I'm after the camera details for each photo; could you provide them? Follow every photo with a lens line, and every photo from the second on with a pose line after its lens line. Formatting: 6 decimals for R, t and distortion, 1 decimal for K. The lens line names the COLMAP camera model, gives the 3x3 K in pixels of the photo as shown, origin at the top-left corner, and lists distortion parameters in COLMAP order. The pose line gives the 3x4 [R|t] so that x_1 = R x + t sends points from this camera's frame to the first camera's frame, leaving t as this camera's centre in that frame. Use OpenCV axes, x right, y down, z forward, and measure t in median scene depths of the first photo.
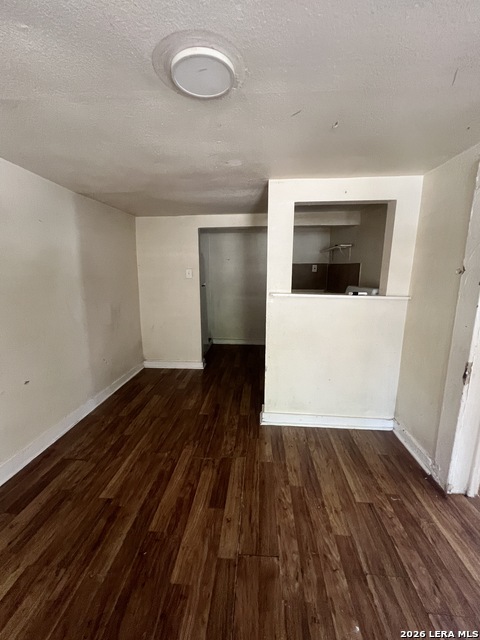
lens RADIAL K [[259.2, 0, 240.0], [0, 259.2, 320.0], [0, 0, 1]] dist [-0.017530, -0.000048]
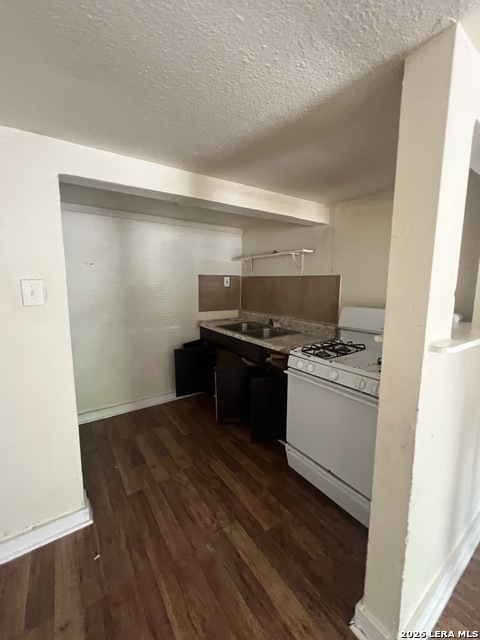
lens RADIAL K [[259.2, 0, 240.0], [0, 259.2, 320.0], [0, 0, 1]] dist [-0.017530, -0.000048]
pose [[0.777569, -0.084961, 0.623032, -0.183869], [0.120200, 0.992642, -0.014651, -0.095964], [-0.617203, 0.086281, 0.782059, 0.513144]]
